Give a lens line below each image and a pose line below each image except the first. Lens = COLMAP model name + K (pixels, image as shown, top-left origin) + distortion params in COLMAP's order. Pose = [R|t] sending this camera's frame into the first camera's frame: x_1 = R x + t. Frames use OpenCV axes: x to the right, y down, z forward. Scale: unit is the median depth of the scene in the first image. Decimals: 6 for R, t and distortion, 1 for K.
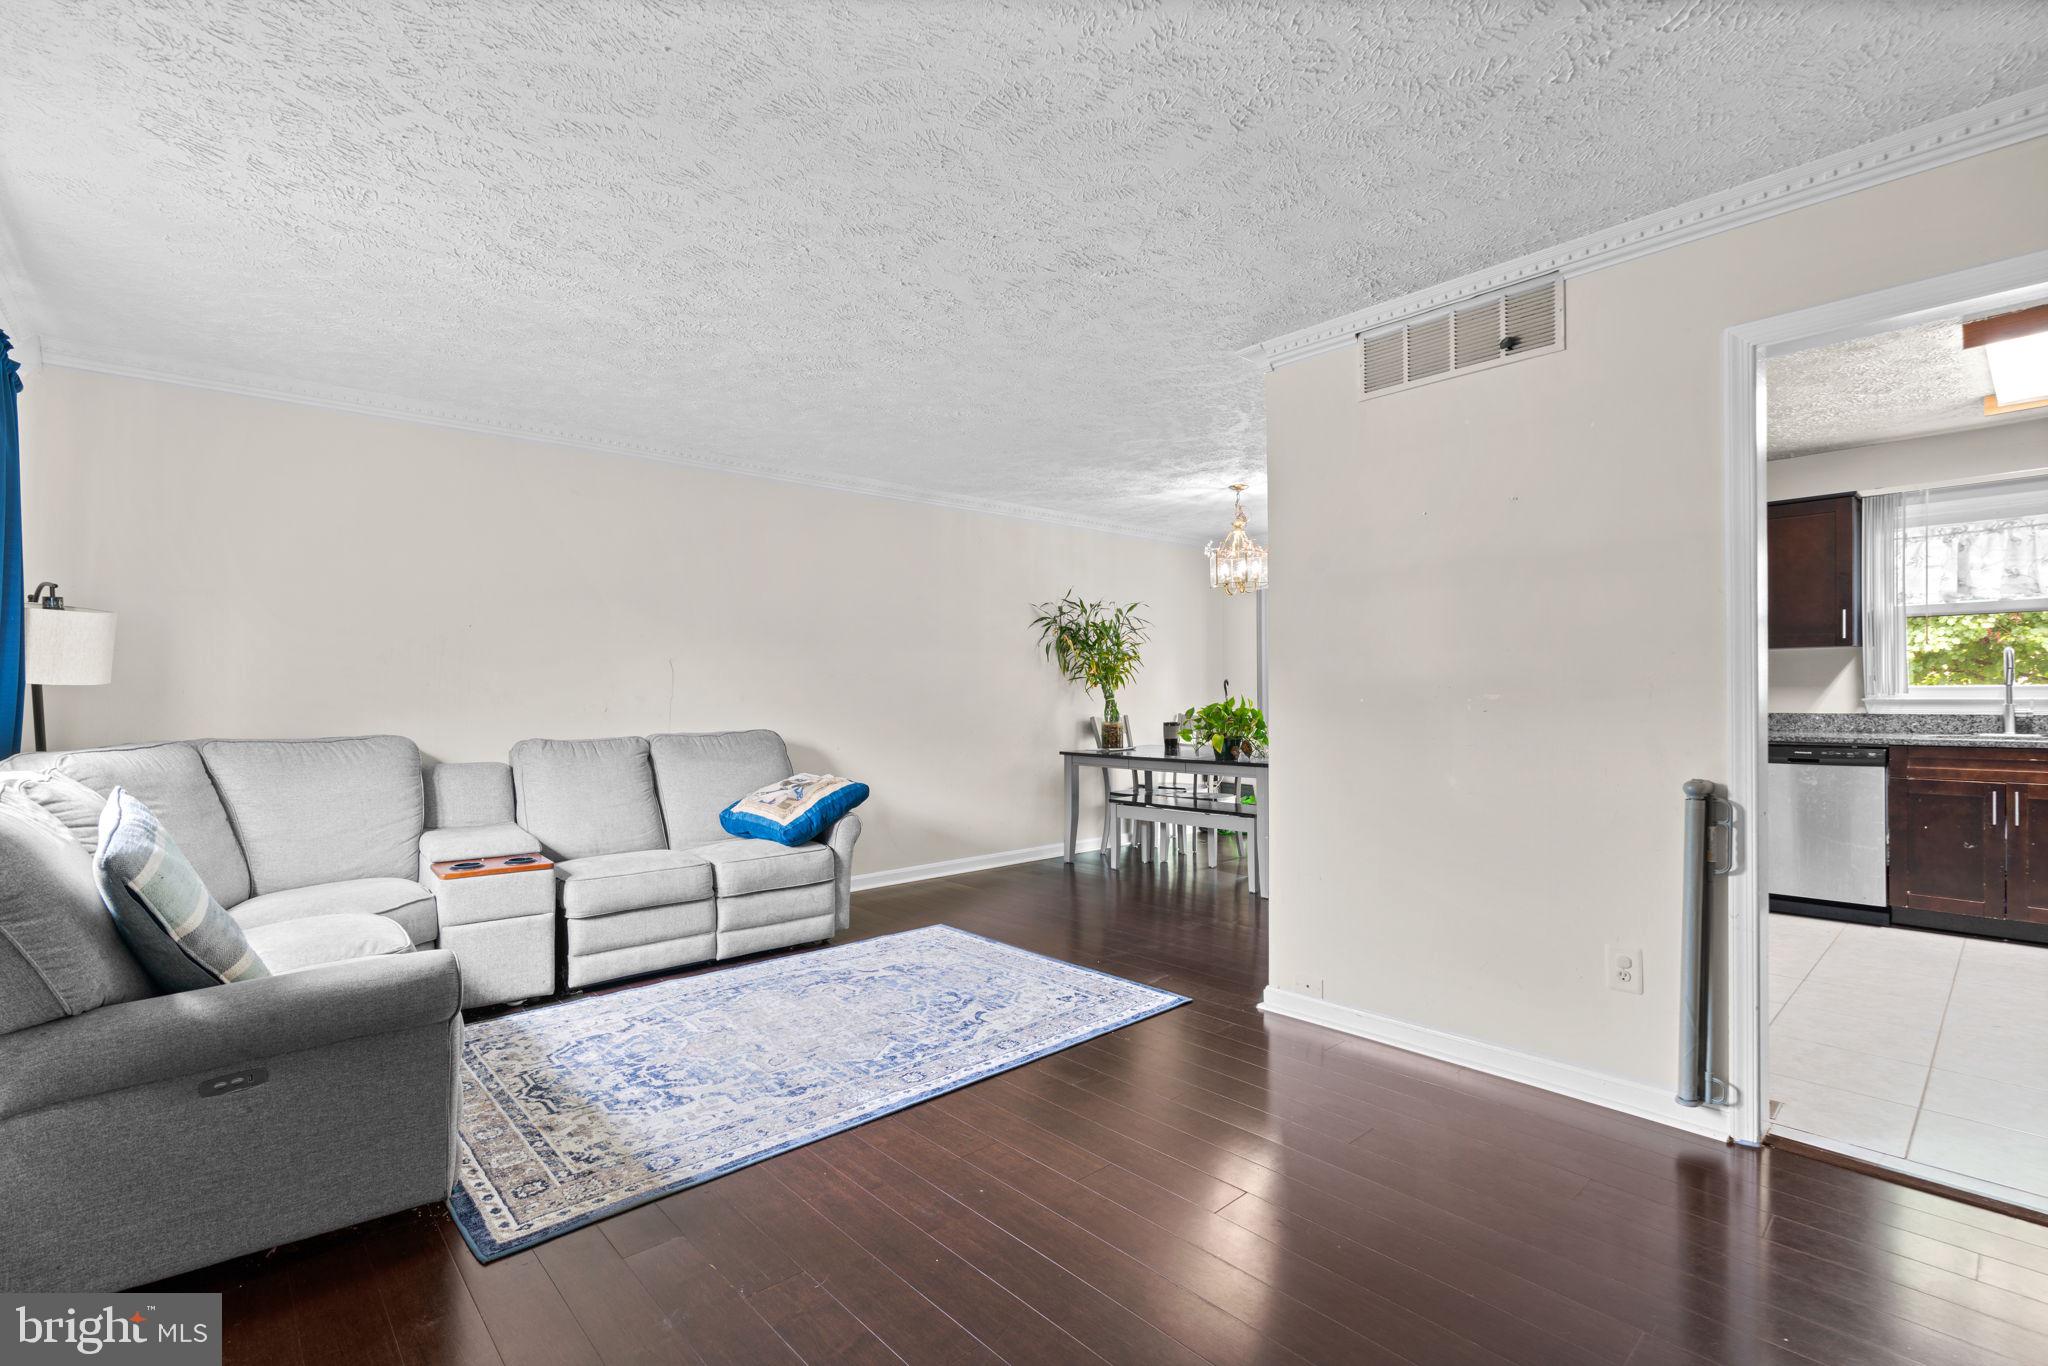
lens RADIAL K [[928.0, 0, 1028.8], [0, 928.0, 693.9], [0, 0, 1]] dist [-0.010456, 0.003665]
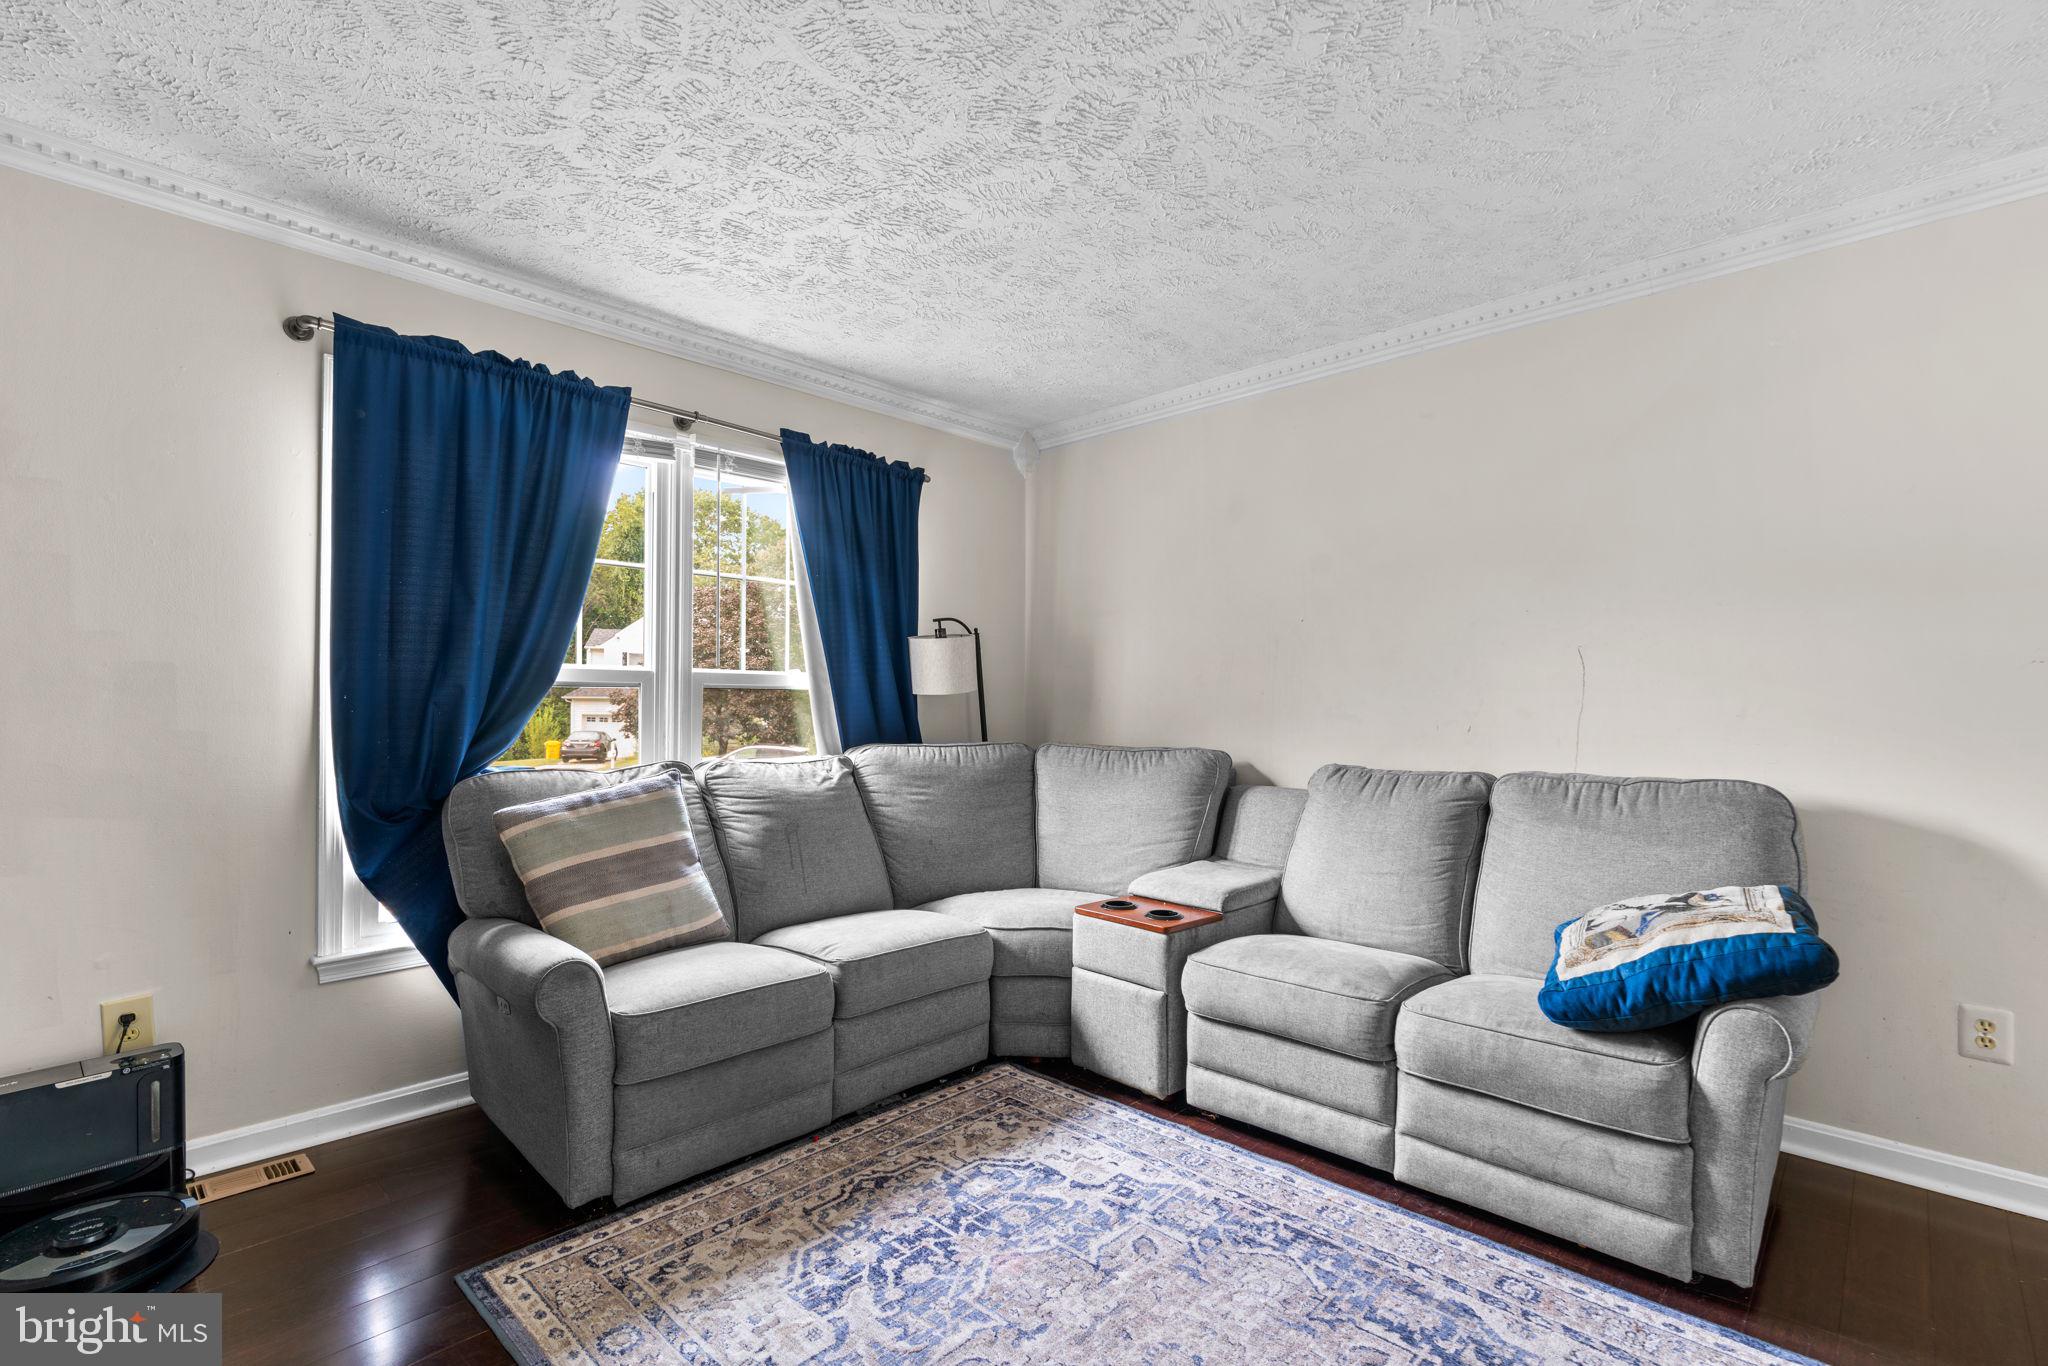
lens RADIAL K [[928.0, 0, 1022.8], [0, 928.0, 697.3], [0, 0, 1]] dist [-0.010456, 0.003665]
pose [[0.068098, -0.006850, -0.997655, 0.237901], [-0.005007, 0.999961, -0.007207, 0.001340], [0.997666, 0.005486, 0.068061, 0.840914]]
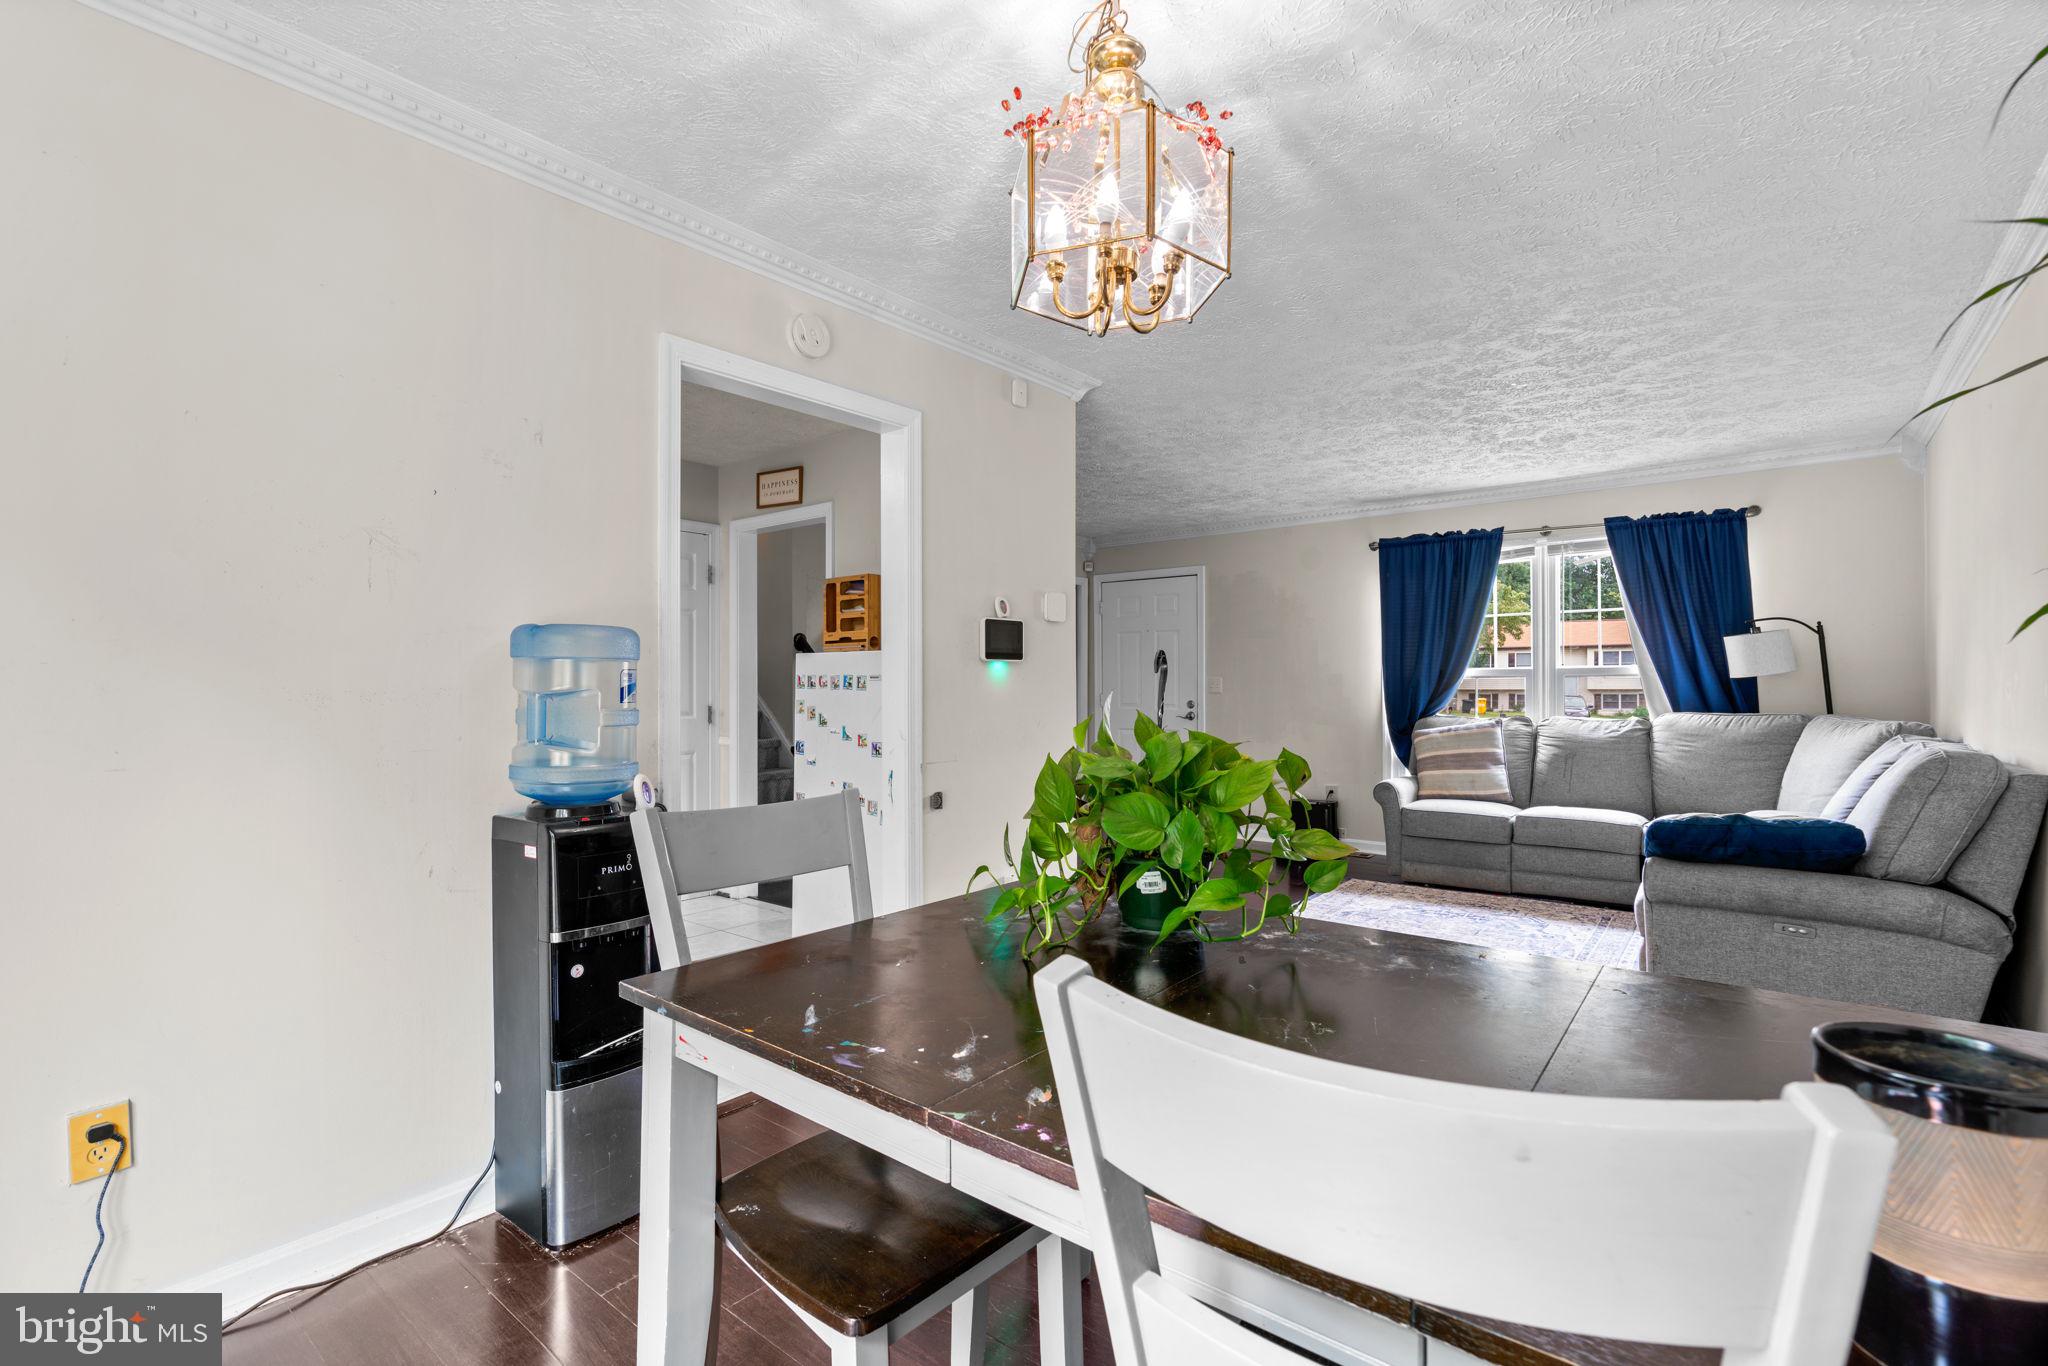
lens RADIAL K [[928.0, 0, 1023.4], [0, 928.0, 687.6], [0, 0, 1]] dist [-0.010456, 0.003665]
pose [[-0.987102, 0.007661, -0.159908, 1.741043], [0.007485, 0.999971, 0.001707, -0.031598], [0.159916, 0.000488, -0.987130, 7.832732]]
